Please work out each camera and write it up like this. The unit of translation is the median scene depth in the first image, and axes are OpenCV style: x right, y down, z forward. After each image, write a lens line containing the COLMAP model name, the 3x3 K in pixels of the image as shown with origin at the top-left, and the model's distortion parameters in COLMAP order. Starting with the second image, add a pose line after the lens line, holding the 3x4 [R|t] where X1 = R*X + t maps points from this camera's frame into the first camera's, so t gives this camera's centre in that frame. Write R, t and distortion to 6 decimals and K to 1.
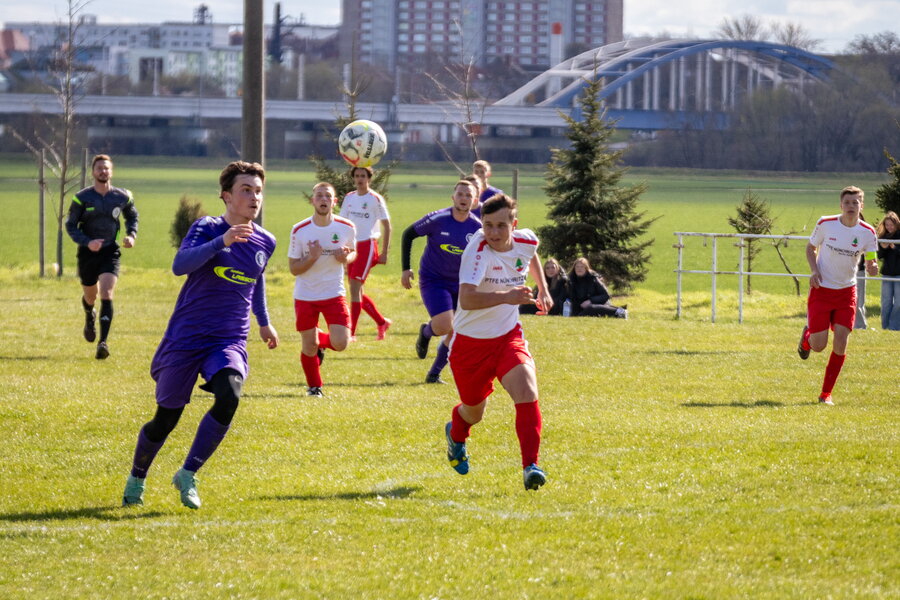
lens RADIAL K [[2995.3, 0, 450.0], [0, 2995.3, 300.0], [0, 0, 1]] dist [-0.152518, 0.928045]
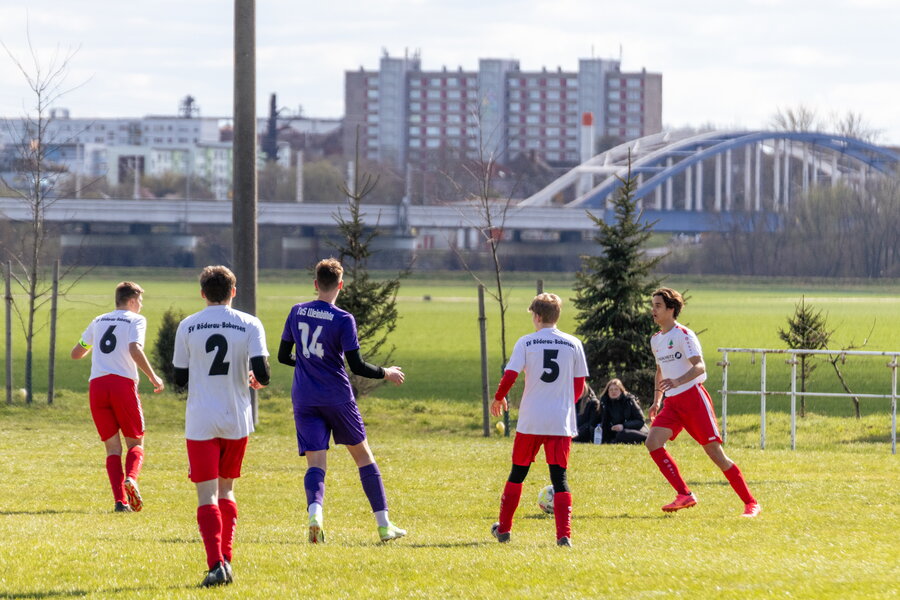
lens RADIAL K [[2995.3, 0, 450.0], [0, 2995.3, 300.0], [0, 0, 1]] dist [-0.152518, 0.928045]
pose [[0.999913, -0.007283, 0.011025, -0.015118], [0.007783, 0.998910, -0.046027, 0.003505], [-0.010678, 0.046109, 0.998879, 0.111265]]
